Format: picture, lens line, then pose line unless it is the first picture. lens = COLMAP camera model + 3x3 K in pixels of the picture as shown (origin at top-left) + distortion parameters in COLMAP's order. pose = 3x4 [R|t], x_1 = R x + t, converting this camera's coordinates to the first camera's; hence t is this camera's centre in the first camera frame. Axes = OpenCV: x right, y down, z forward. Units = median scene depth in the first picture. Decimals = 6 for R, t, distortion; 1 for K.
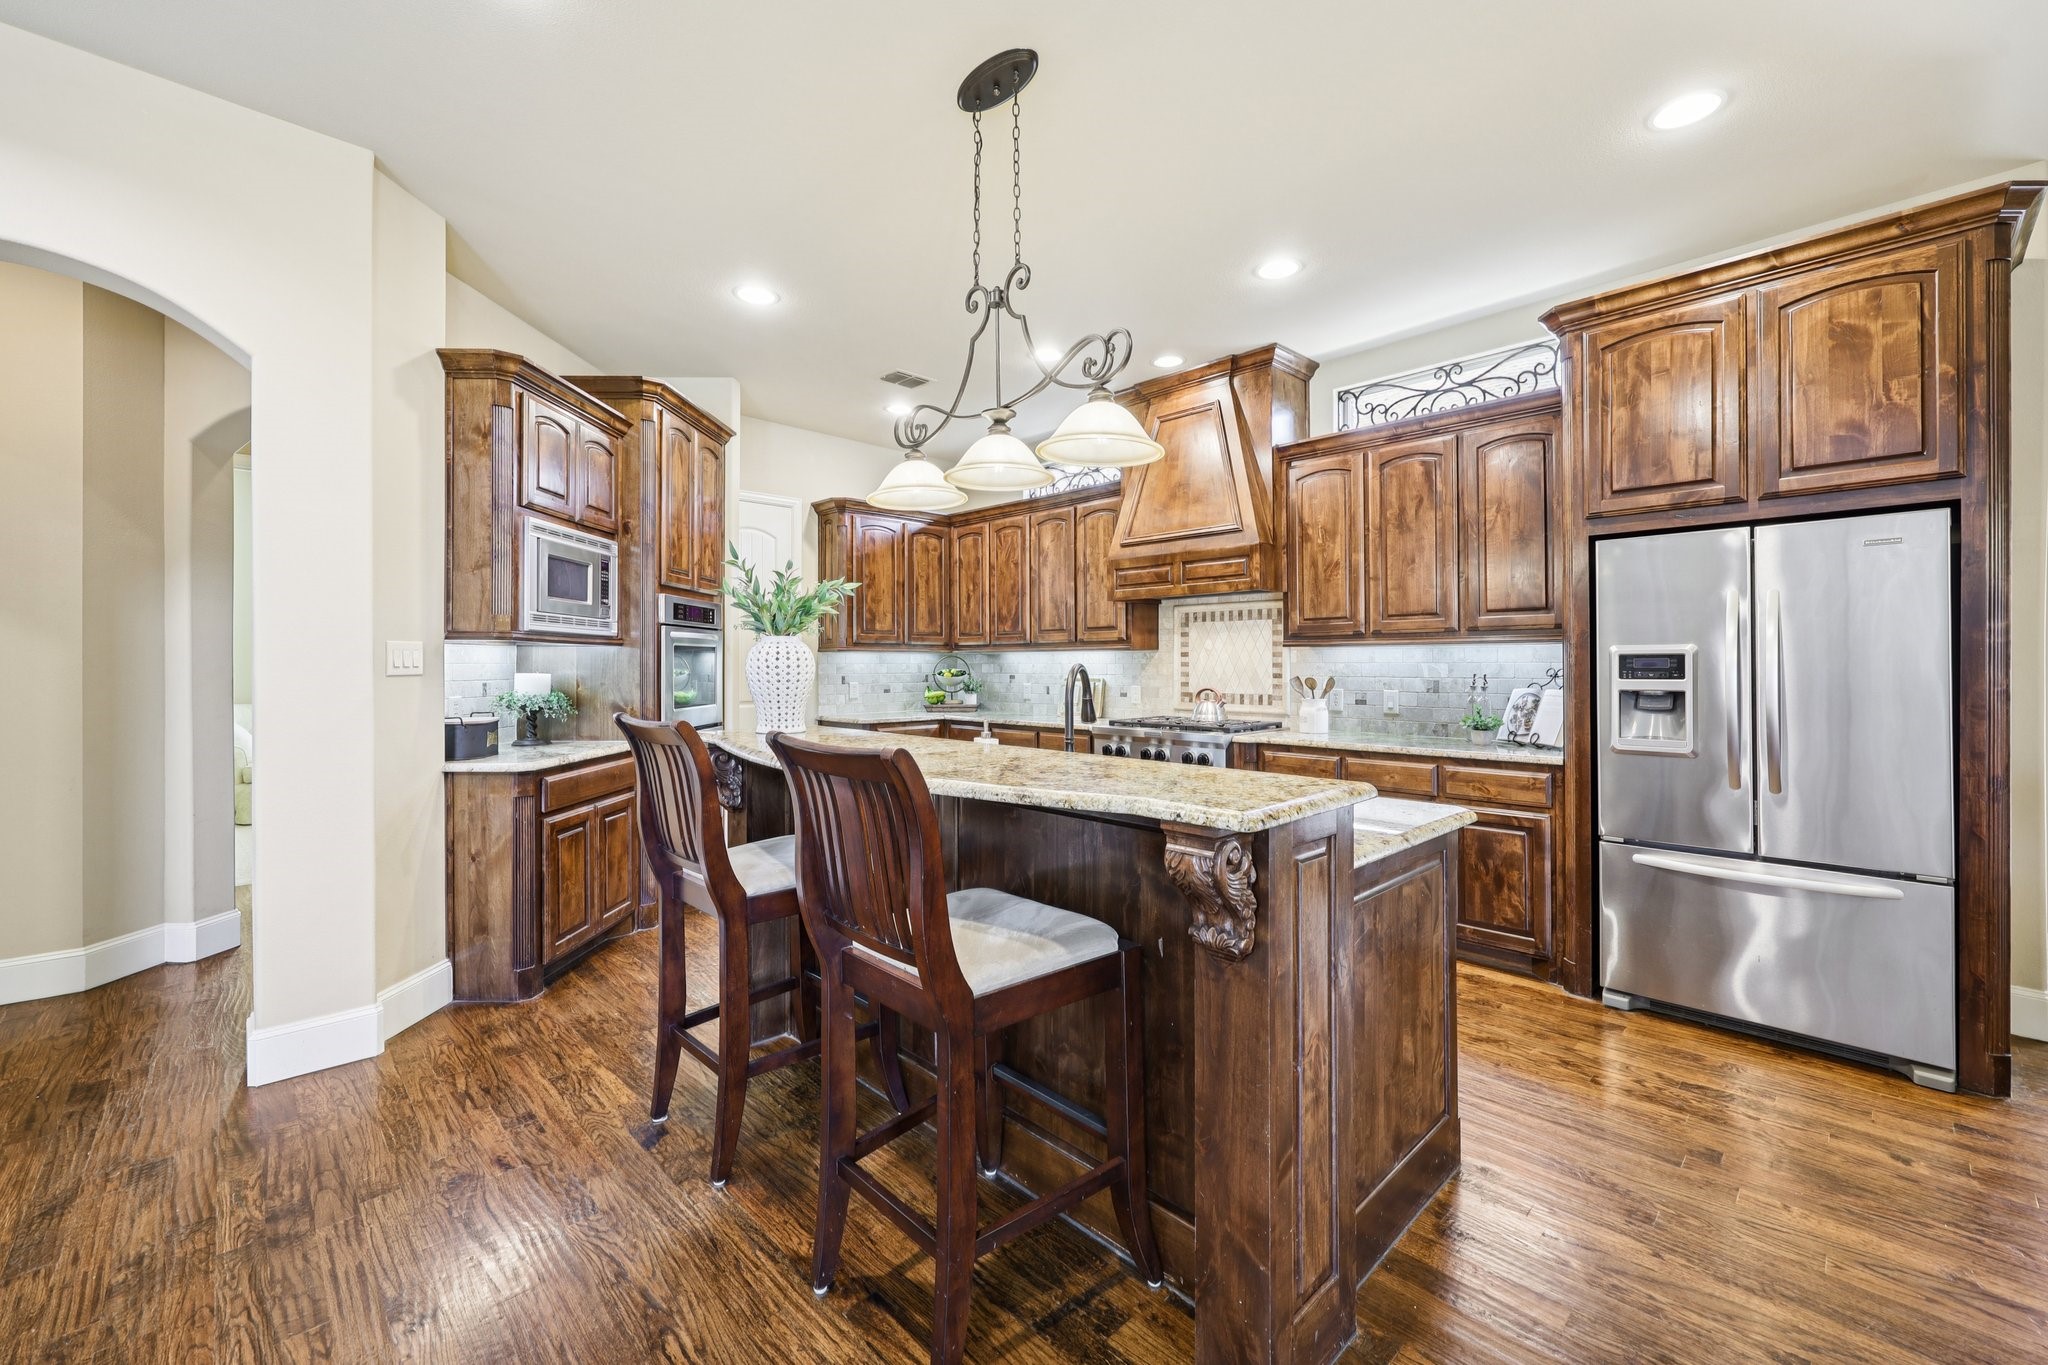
lens RADIAL K [[844.0, 0, 1024.6], [0, 844.0, 658.6], [0, 0, 1]] dist [0.001936, 0.000244]
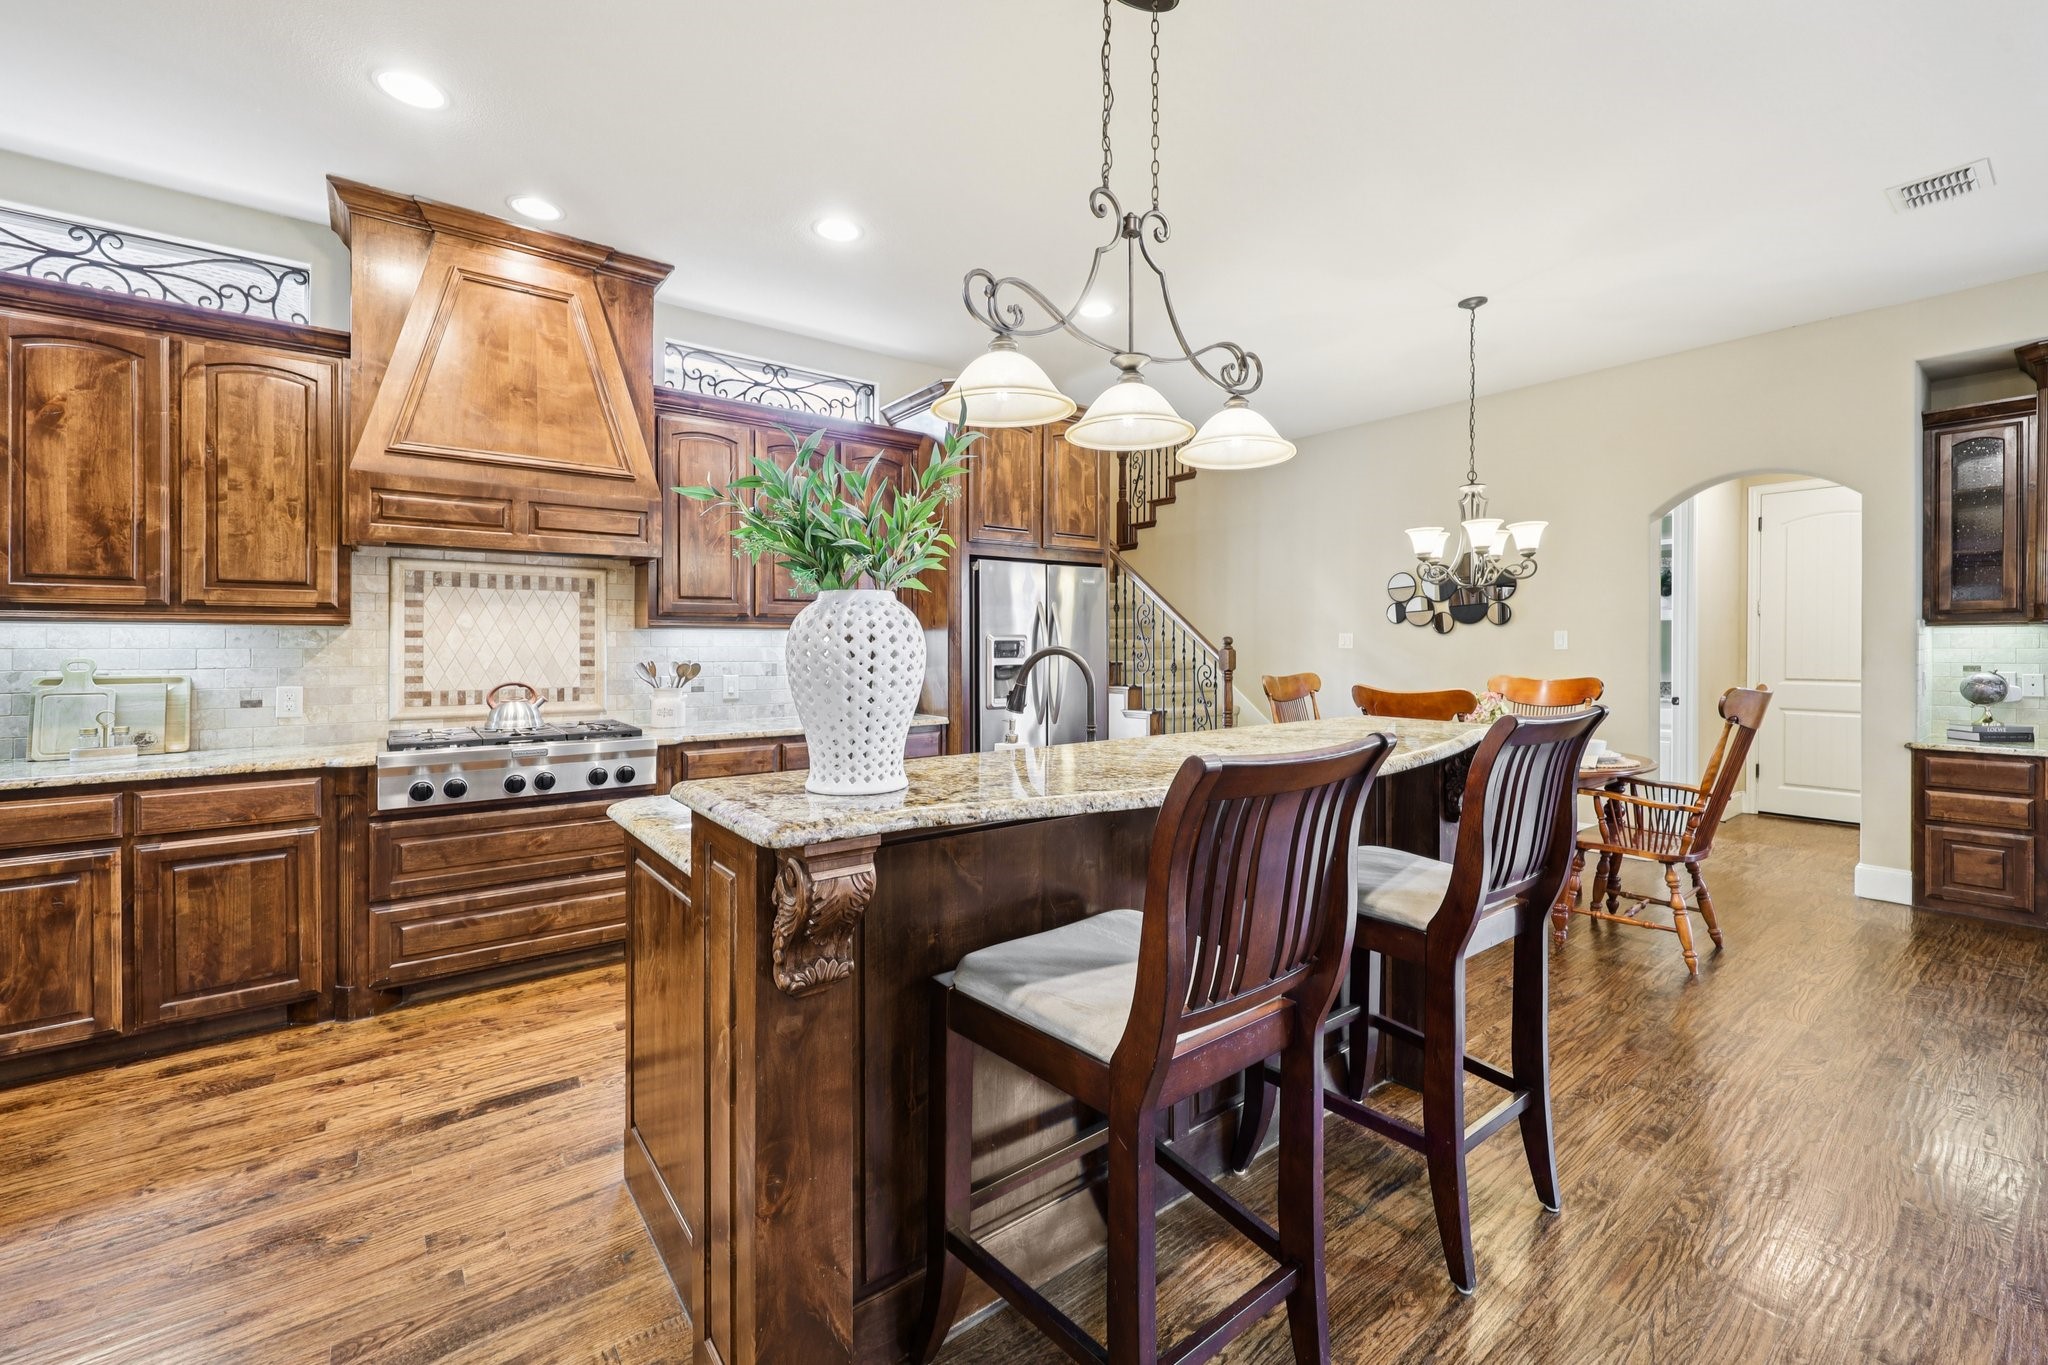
lens RADIAL K [[844.0, 0, 1024.6], [0, 844.0, 658.6], [0, 0, 1]] dist [0.001936, 0.000244]
pose [[0.096453, -0.013136, 0.995251, -0.453160], [-0.005172, 0.999893, 0.013698, 0.002961], [-0.995324, -0.006469, 0.096375, 0.507553]]
